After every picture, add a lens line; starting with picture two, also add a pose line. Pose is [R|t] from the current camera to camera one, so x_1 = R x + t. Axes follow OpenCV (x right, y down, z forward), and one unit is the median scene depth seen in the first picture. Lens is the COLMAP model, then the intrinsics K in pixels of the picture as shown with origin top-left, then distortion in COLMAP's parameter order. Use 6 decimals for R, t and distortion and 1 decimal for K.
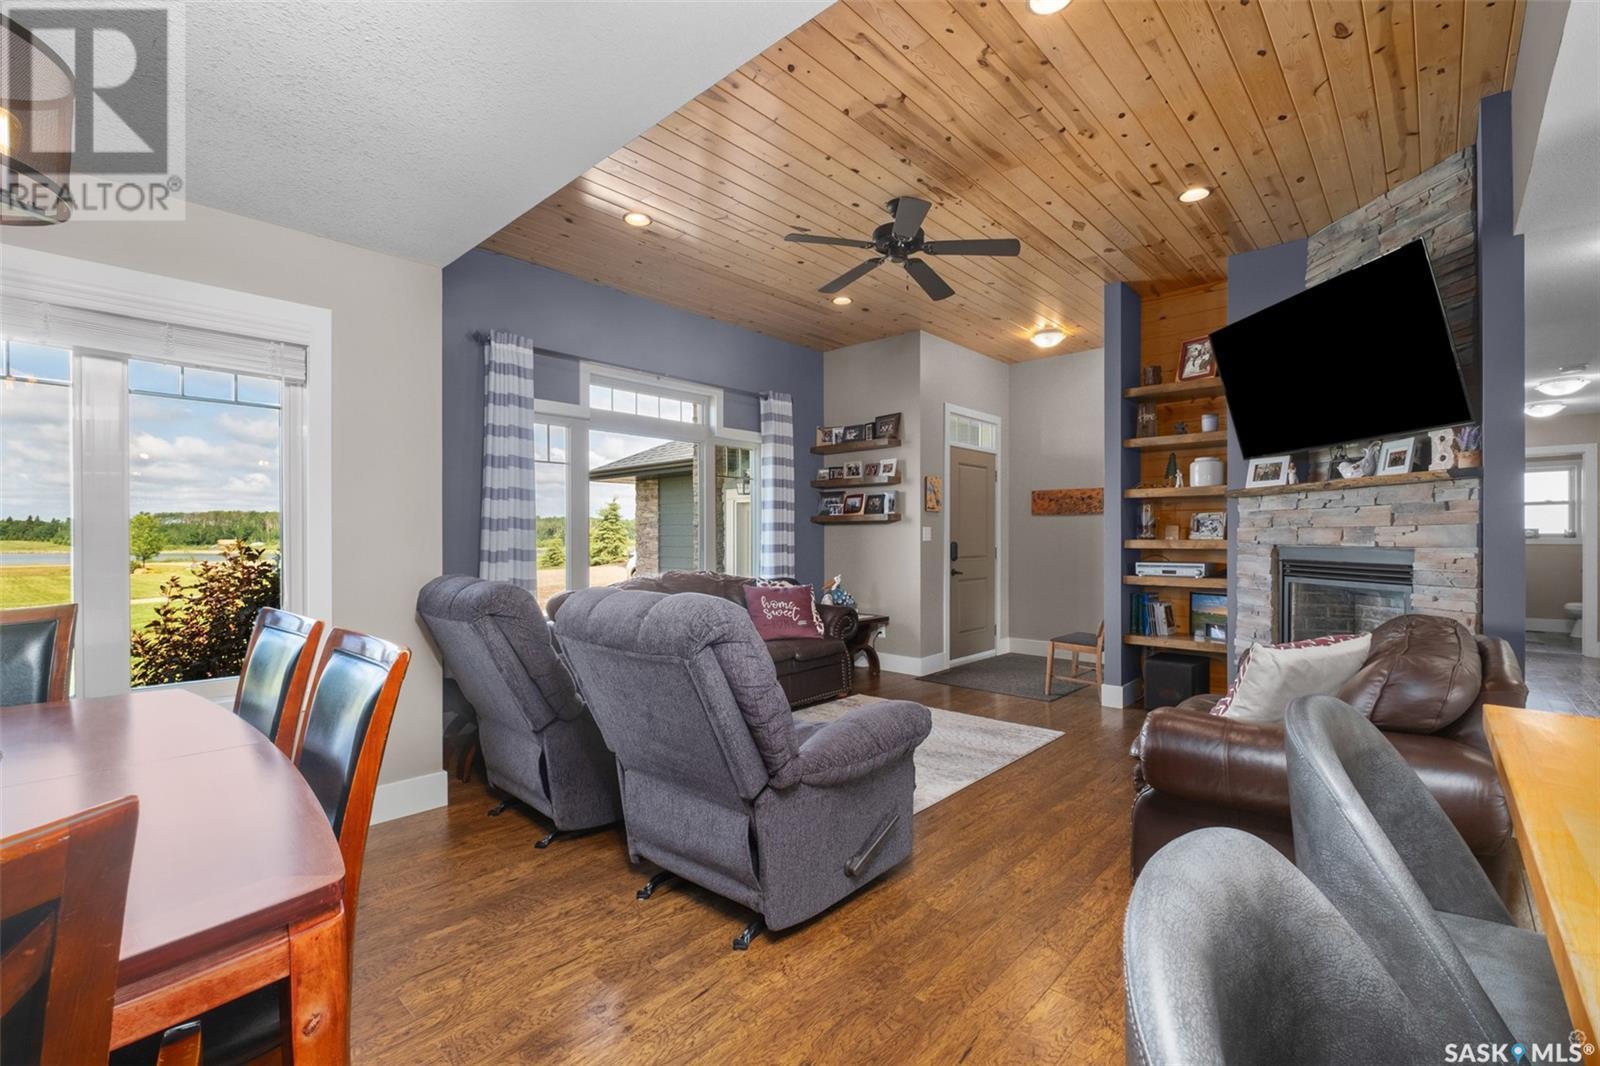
lens RADIAL K [[692.6, 0, 803.9], [0, 692.6, 536.9], [0, 0, 1]] dist [-0.000511, -0.000441]
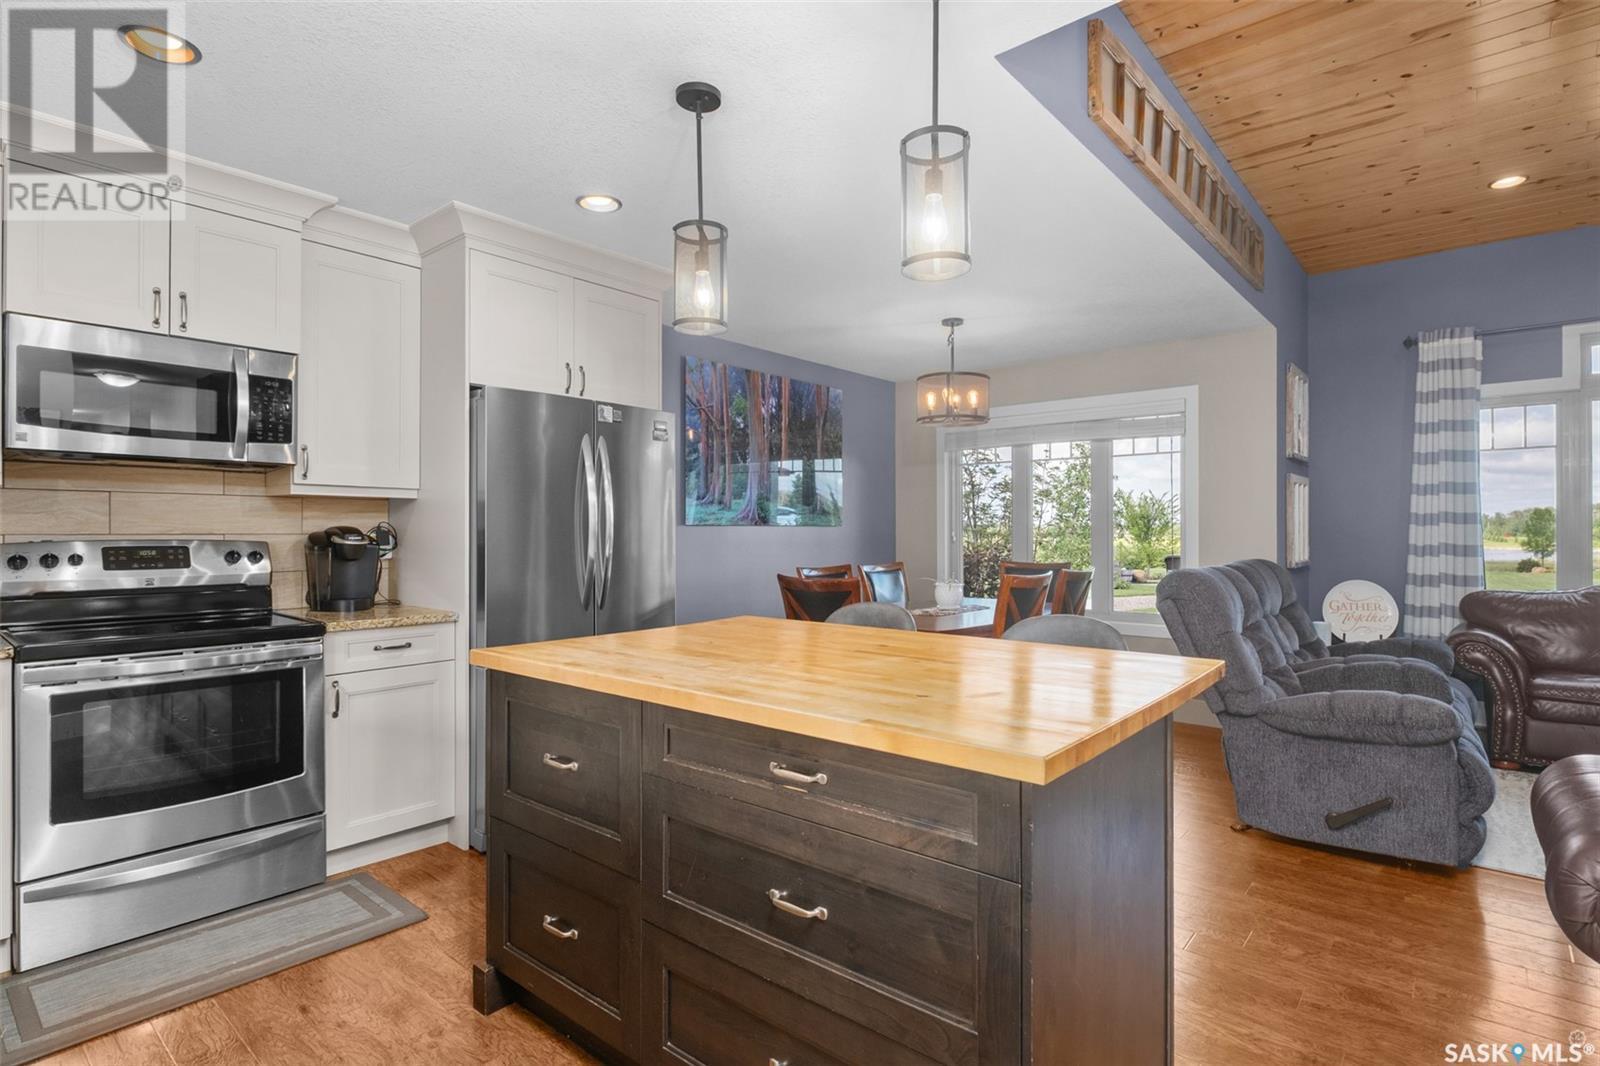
lens RADIAL K [[801.8, 0, 806.3], [0, 801.8, 530.0], [0, 0, 1]] dist [-0.002289, -0.002154]
pose [[0.035294, 0.000592, -0.999377, 0.622630], [-0.000744, 1.000000, 0.000566, -0.002192], [0.999377, 0.000724, 0.035294, 0.034492]]
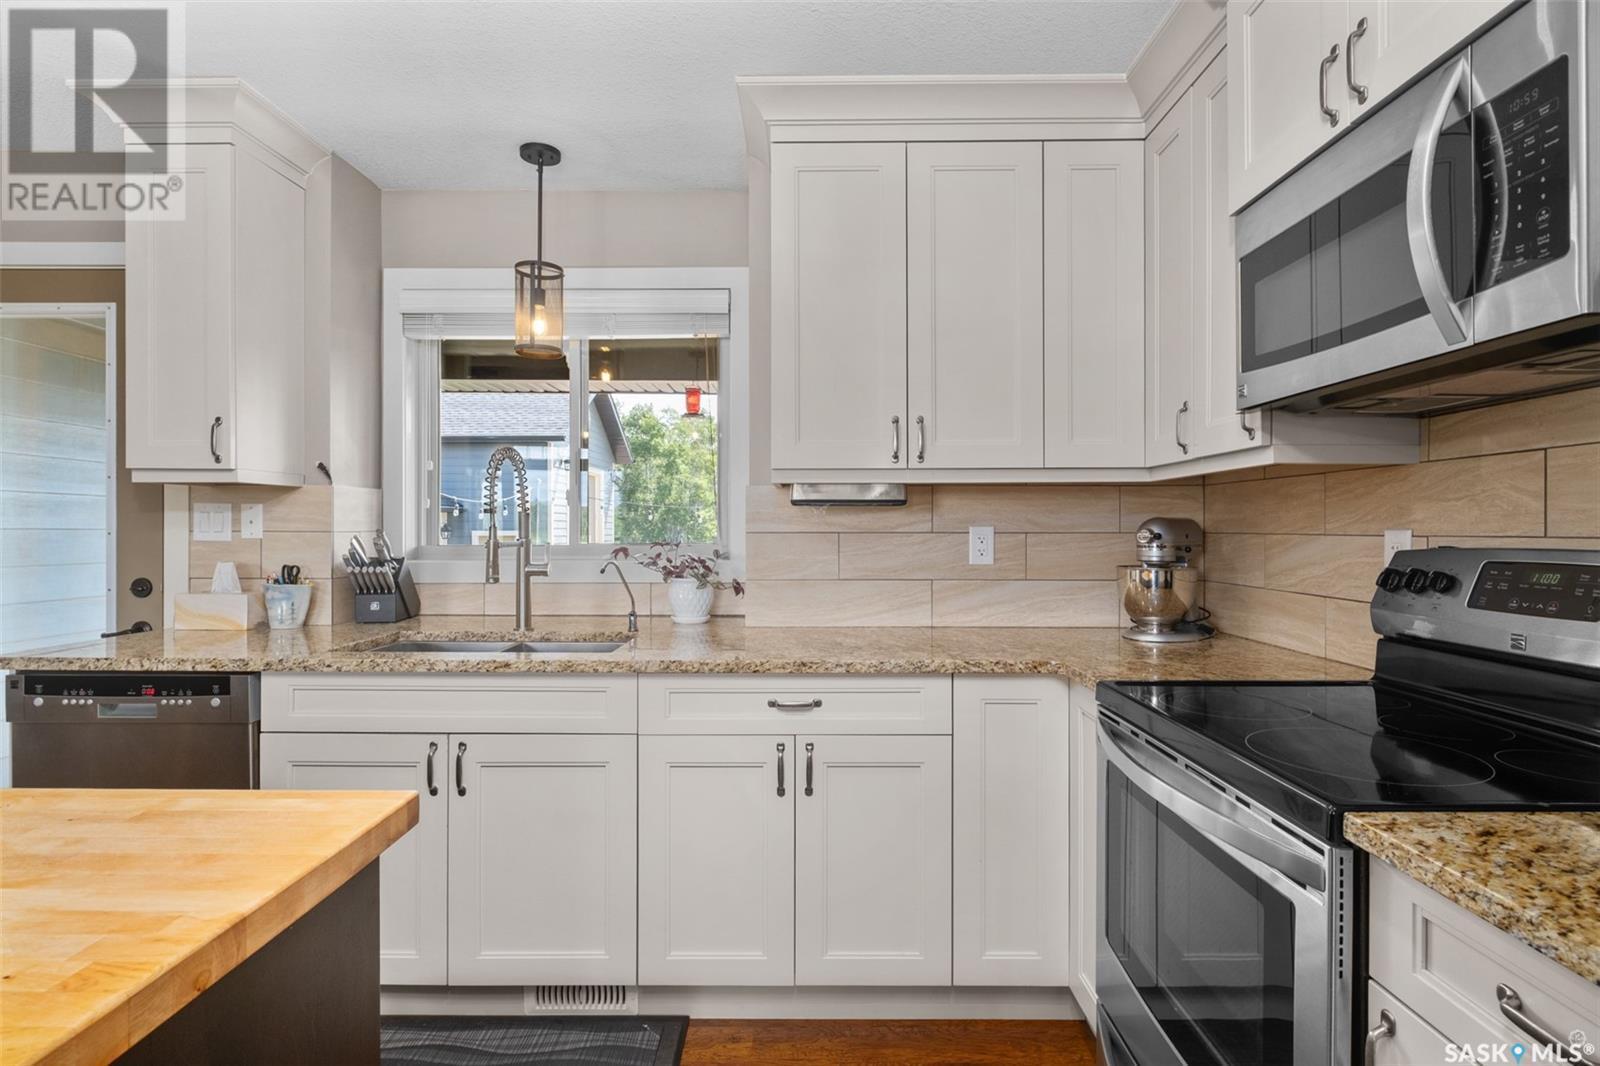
lens RADIAL K [[801.8, 0, 806.3], [0, 801.8, 530.0], [0, 0, 1]] dist [-0.002289, -0.002154]
pose [[-0.673884, 0.000950, 0.738837, -0.014314], [-0.000619, 0.999998, -0.001850, -0.000150], [-0.738837, -0.001704, -0.673882, -0.070265]]
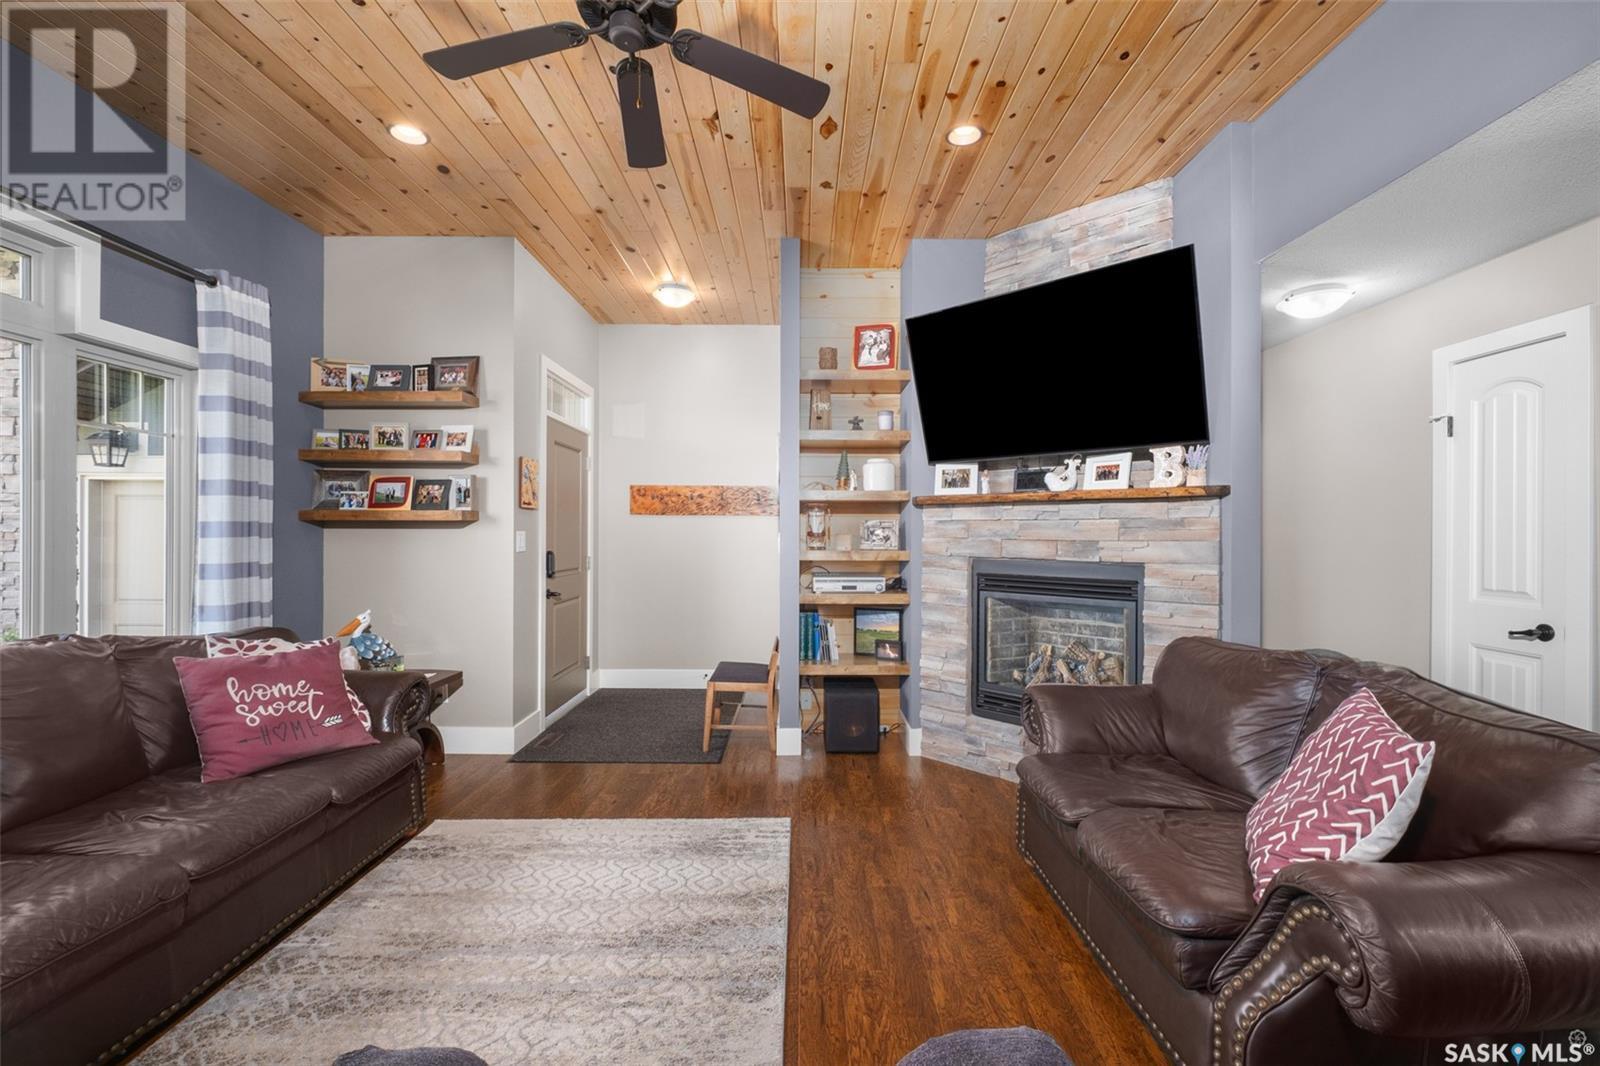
lens RADIAL K [[683.5, 0, 800.7], [0, 683.5, 530.6], [0, 0, 1]] dist [0.000643, -0.004744]
pose [[0.735559, 0.004549, 0.677445, -0.092979], [-0.003867, 0.999989, -0.002516, -0.017737], [-0.677450, -0.000769, 0.735569, 0.401201]]
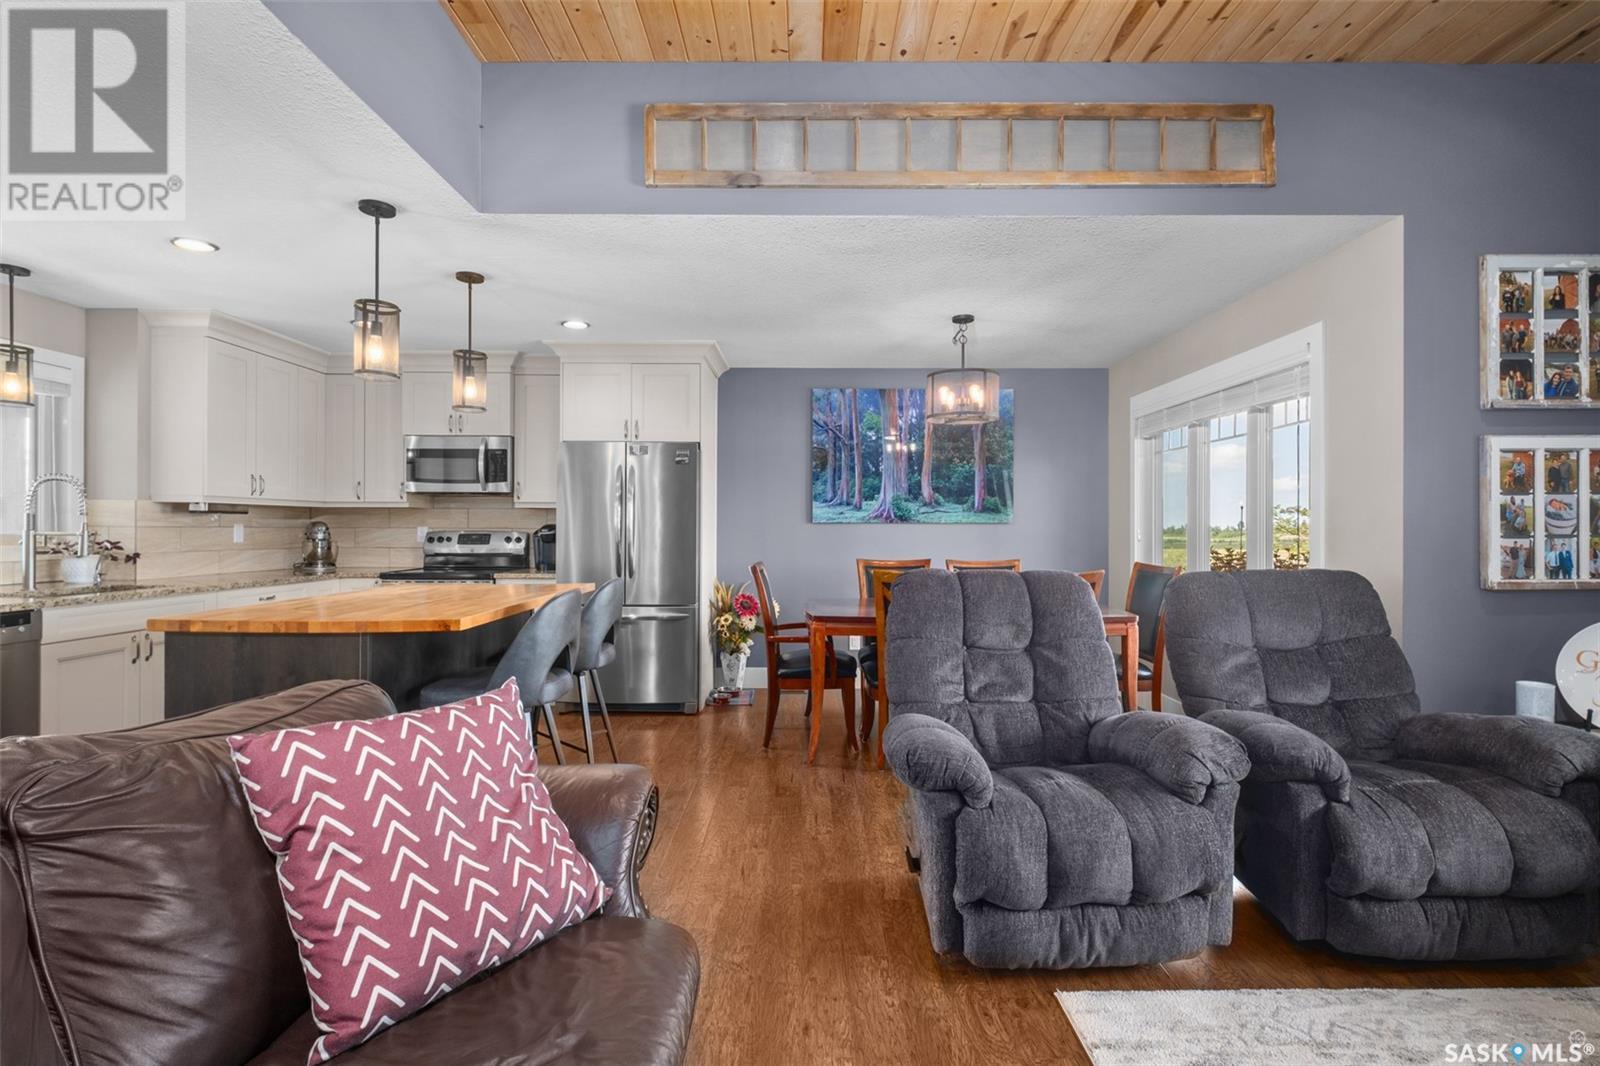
lens RADIAL K [[737.5, 0, 800.0], [0, 737.5, 533.0], [0, 0, 1]] dist [0.002112, 0.000203]
pose [[-0.742923, 0.003163, -0.669370, 0.410311], [-0.002213, 0.999972, 0.007181, -0.000157], [0.669374, 0.006816, -0.742895, 0.764498]]
